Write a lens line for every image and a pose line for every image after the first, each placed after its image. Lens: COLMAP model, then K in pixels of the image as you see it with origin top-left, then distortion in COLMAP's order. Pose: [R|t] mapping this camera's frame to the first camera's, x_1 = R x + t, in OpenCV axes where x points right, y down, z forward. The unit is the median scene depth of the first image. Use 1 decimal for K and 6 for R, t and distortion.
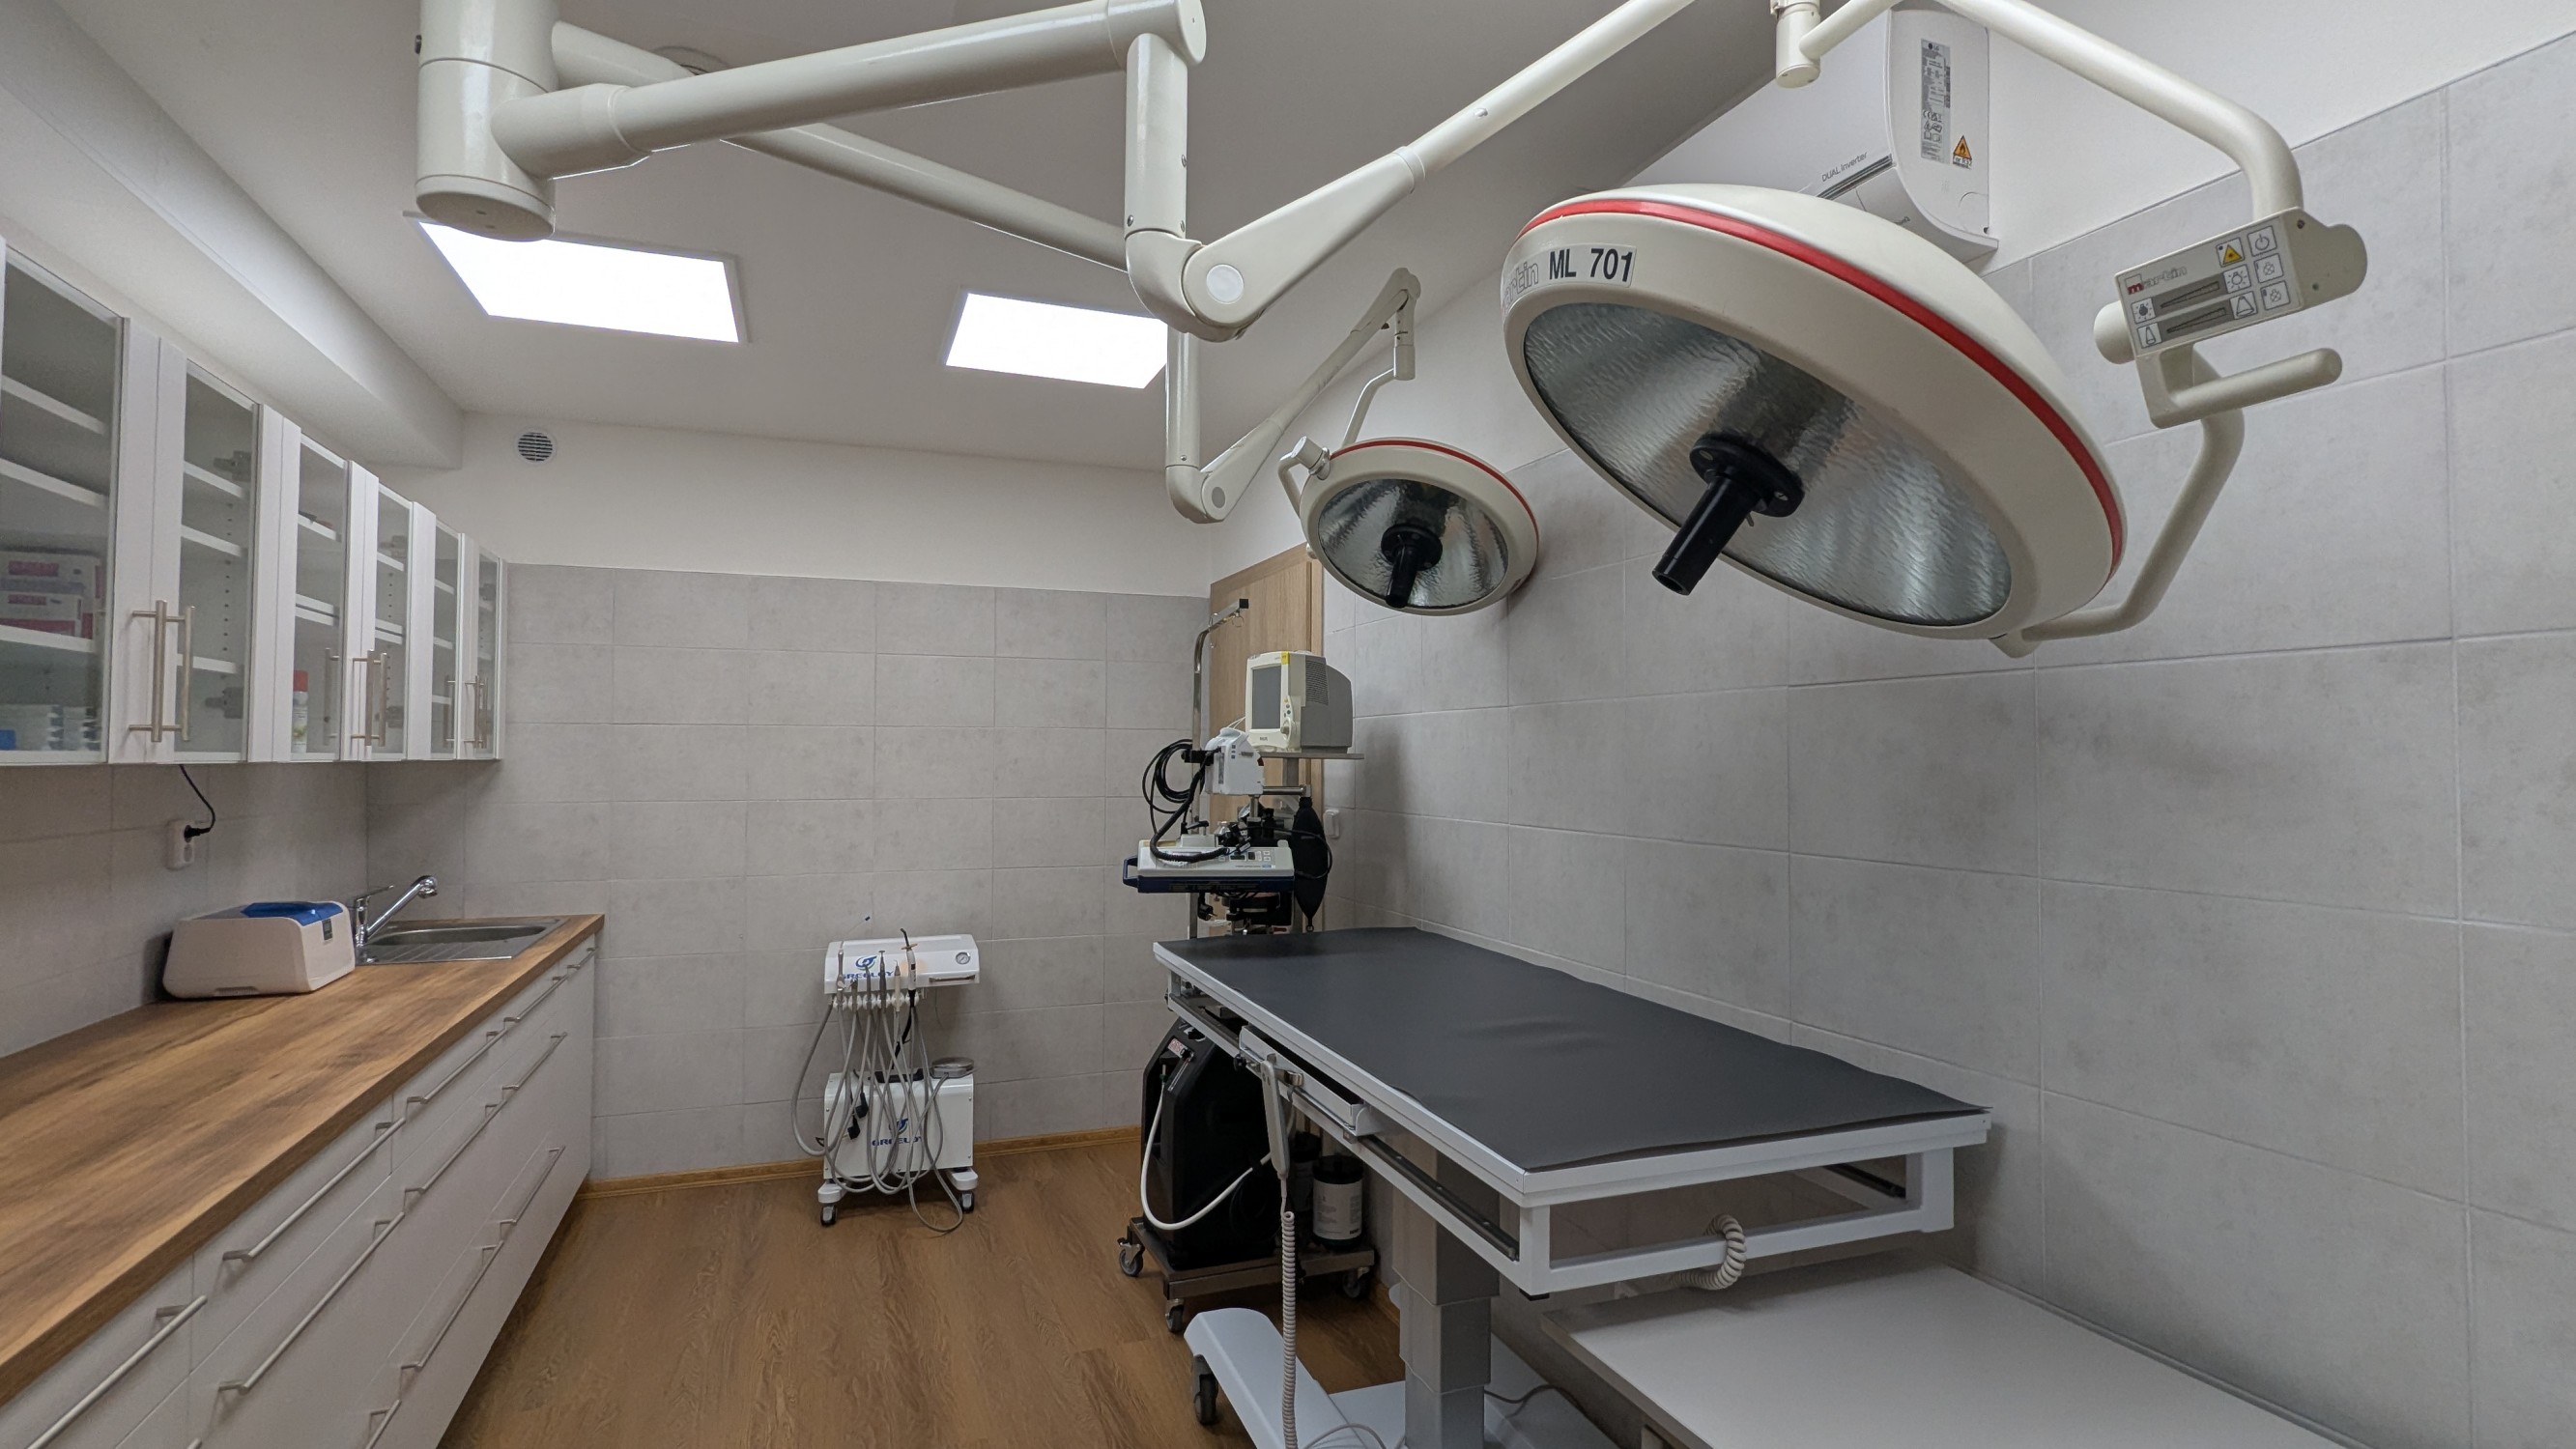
lens RADIAL K [[1207.3, 0, 1287.9], [0, 1207.3, 726.7], [0, 0, 1]] dist [-0.003808, 0.005024]
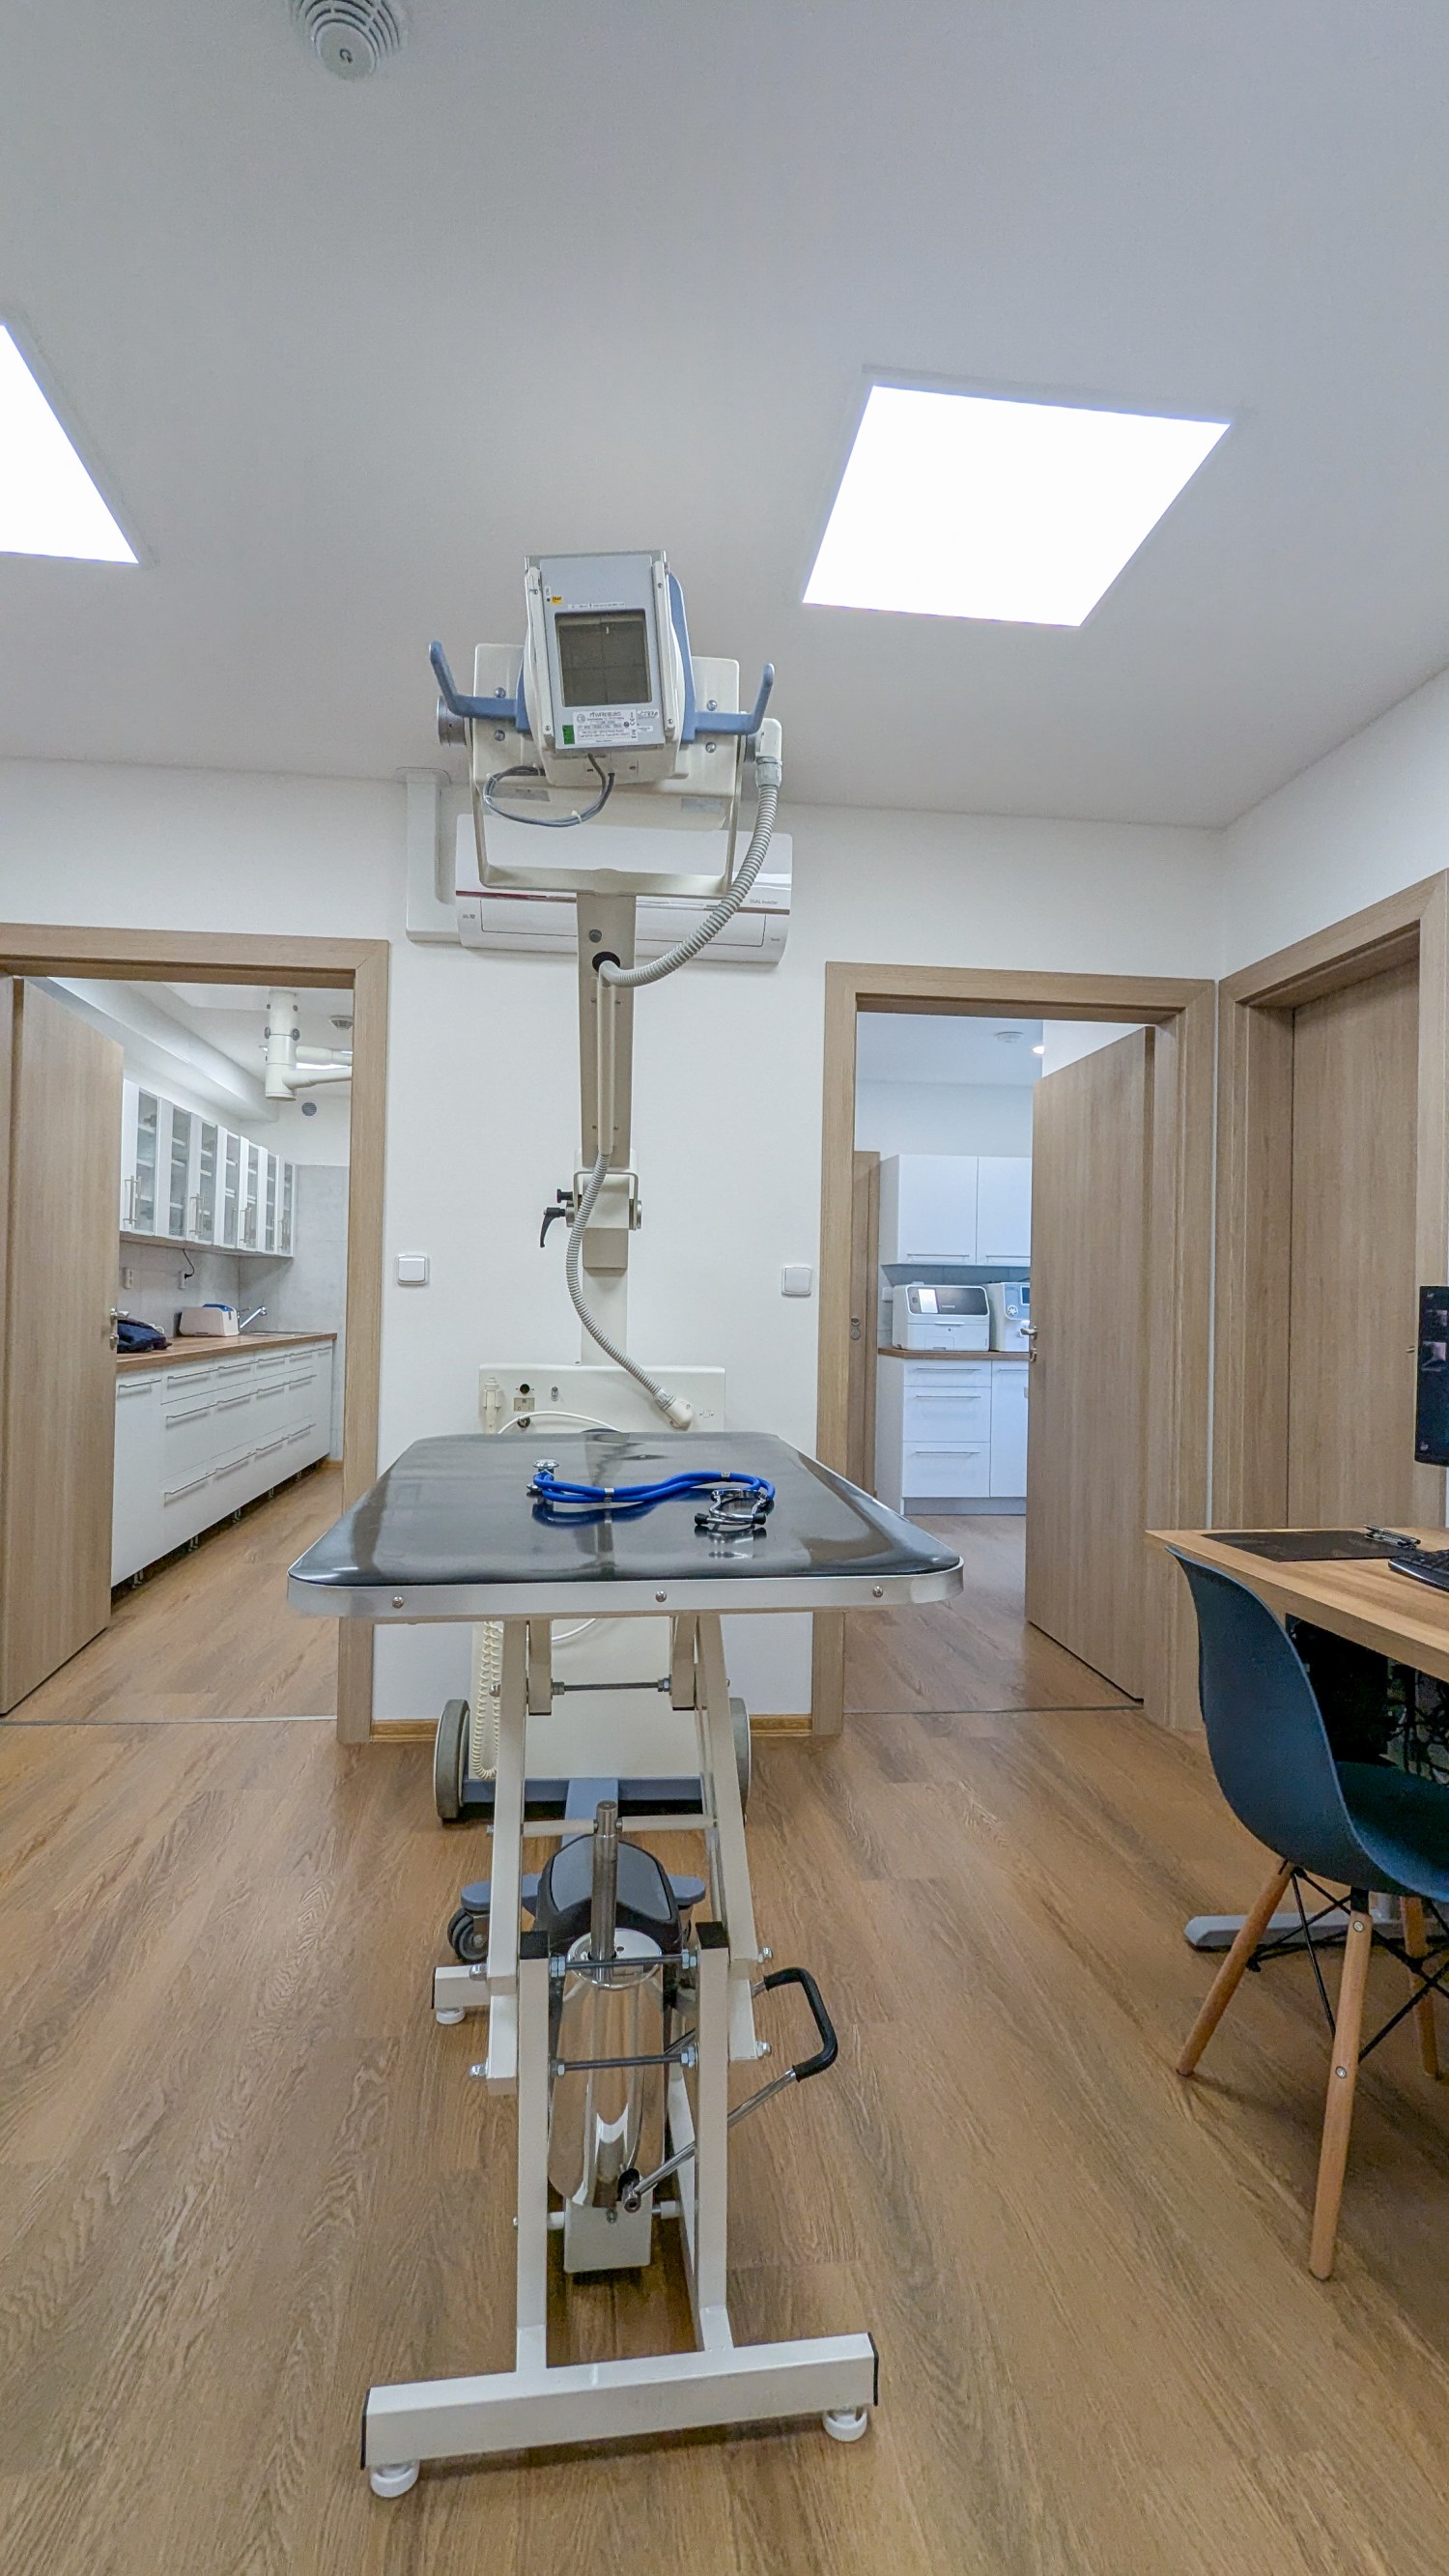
lens RADIAL K [[1225.5, 0, 724.2], [0, 1225.5, 1282.1], [0, 0, 1]] dist [-0.000581, 0.004821]
pose [[0.967777, 0.009823, -0.251618, 0.783877], [-0.008647, 0.999946, 0.005781, 0.064659], [0.251661, -0.003419, 0.967809, -1.125480]]
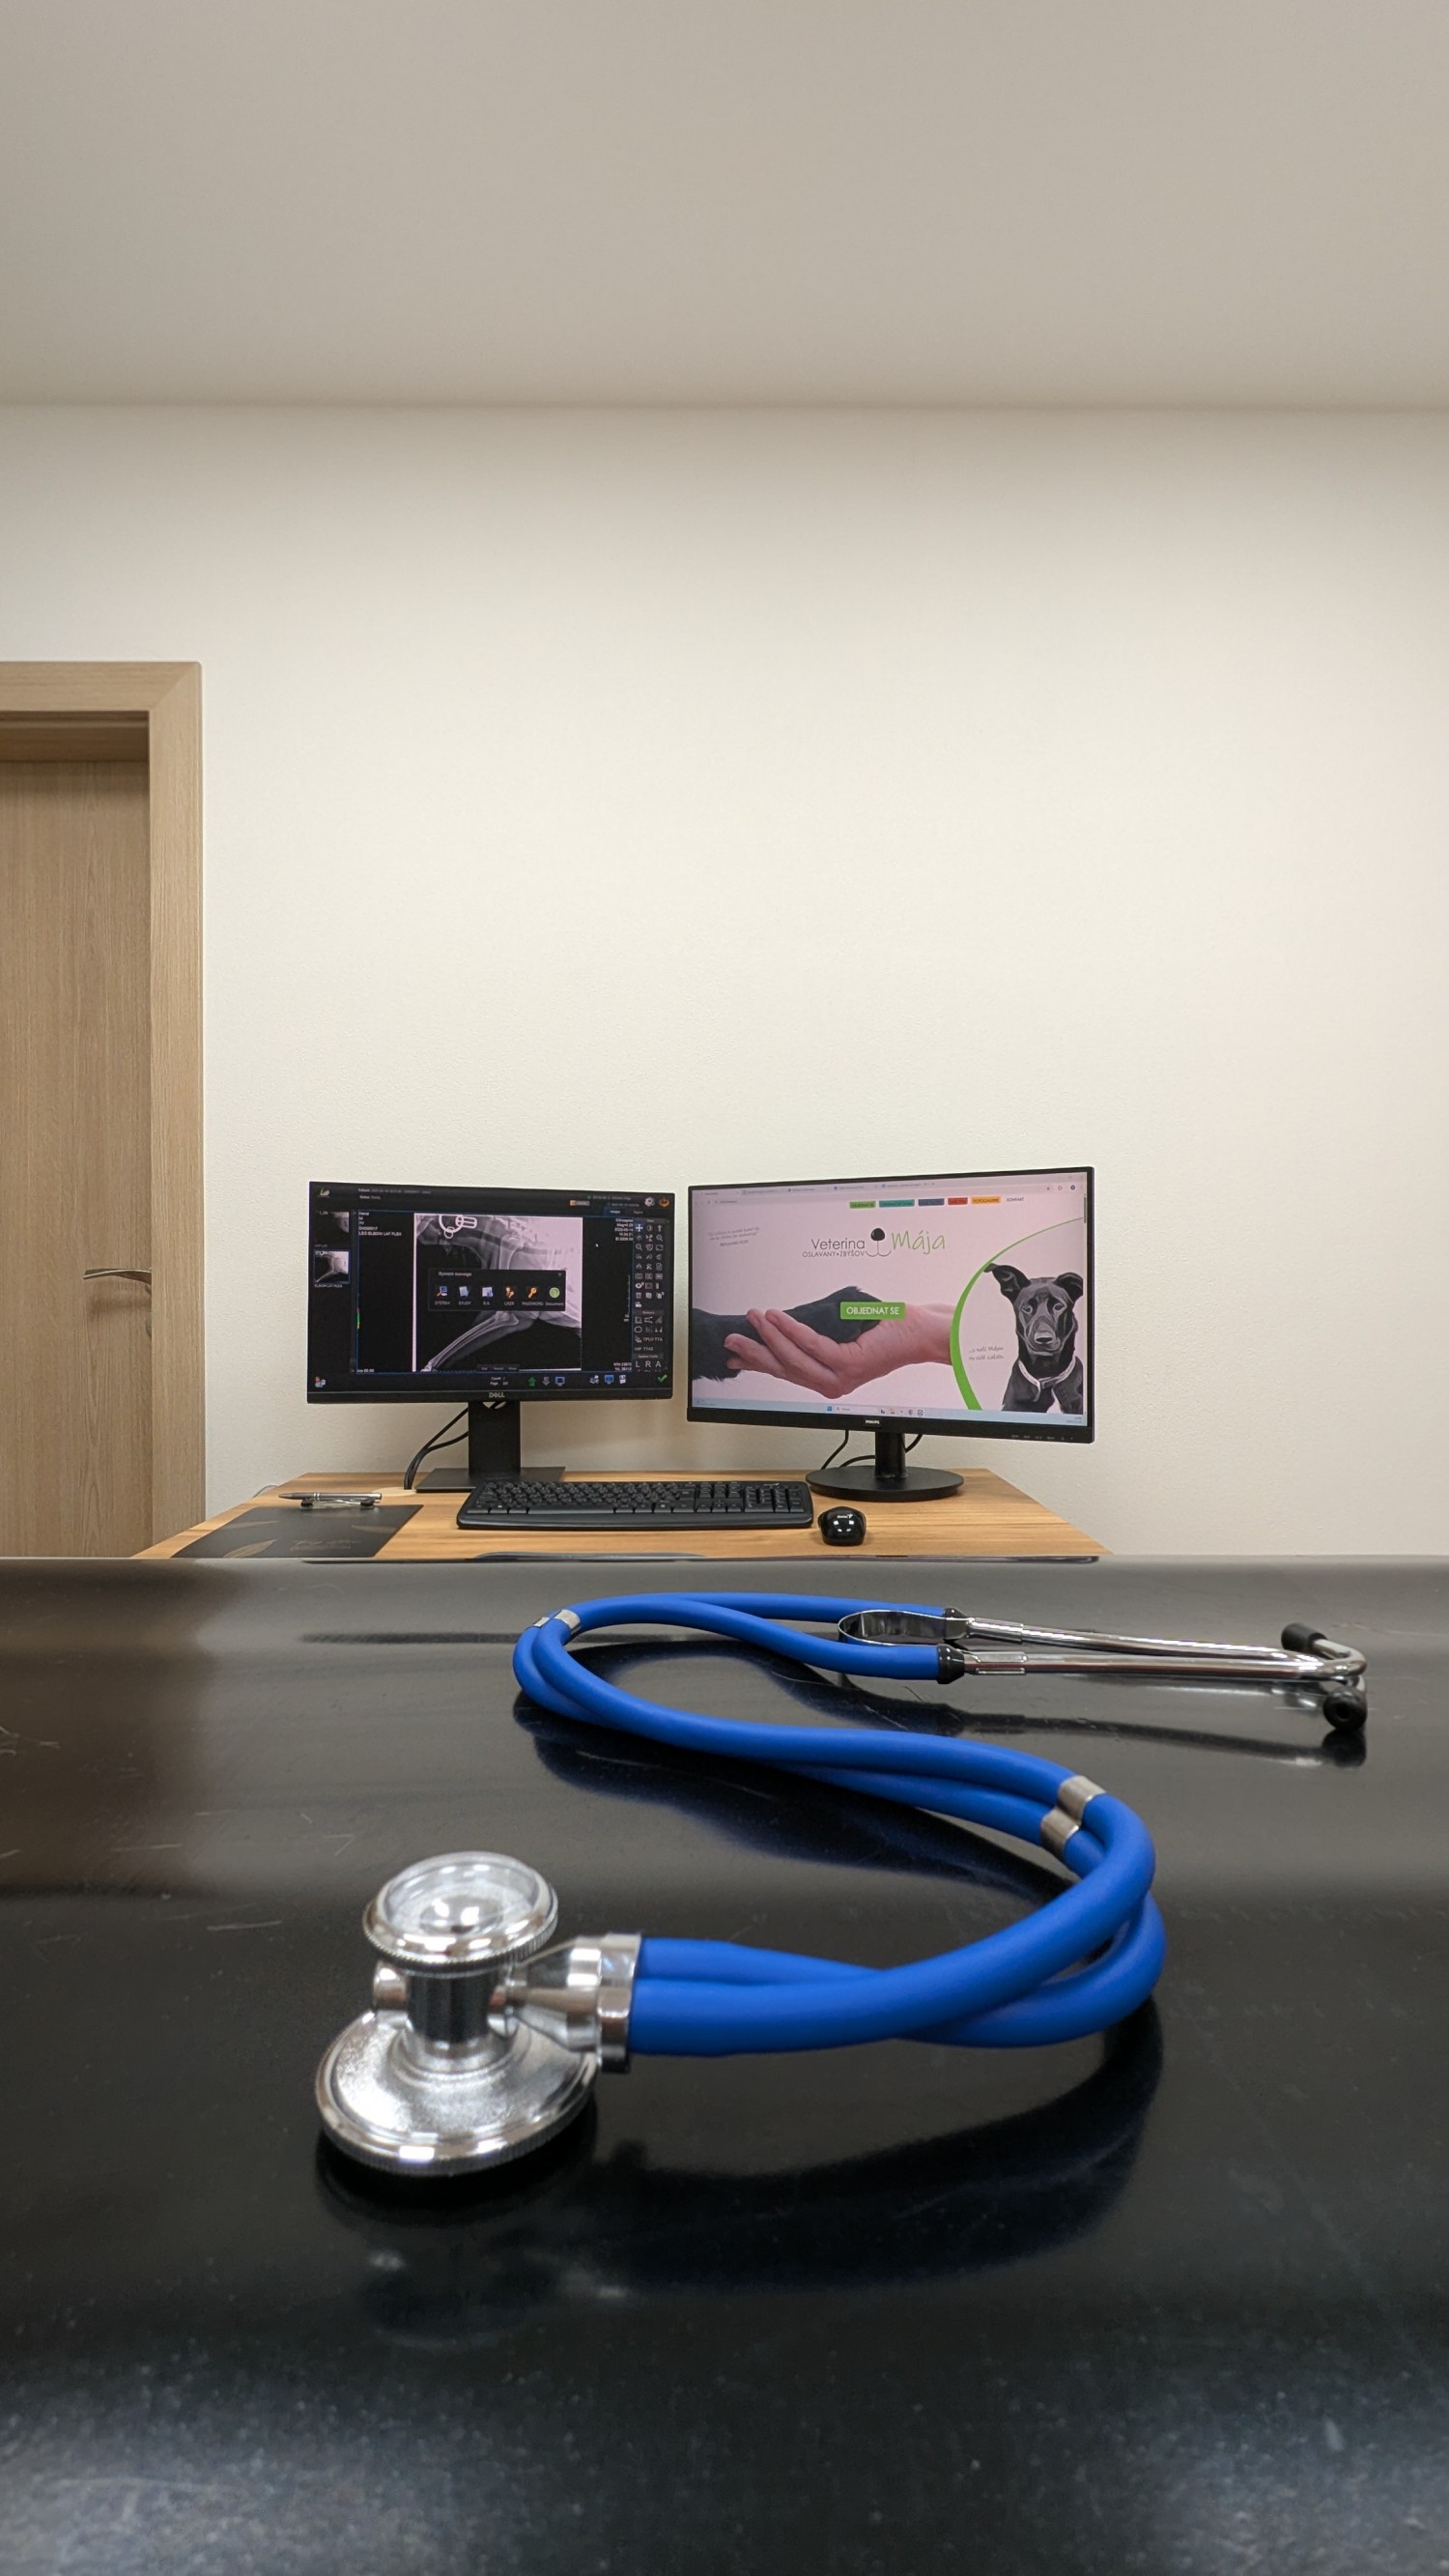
lens RADIAL K [[1246.9, 0, 720.9], [0, 1246.9, 1288.2], [0, 0, 1]] dist [-0.004278, 0.004619]
pose [[0.364766, -0.007873, 0.931066, 0.521502], [-0.019652, 0.999676, 0.016152, 0.105109], [-0.930892, -0.024189, 0.364493, -0.706695]]
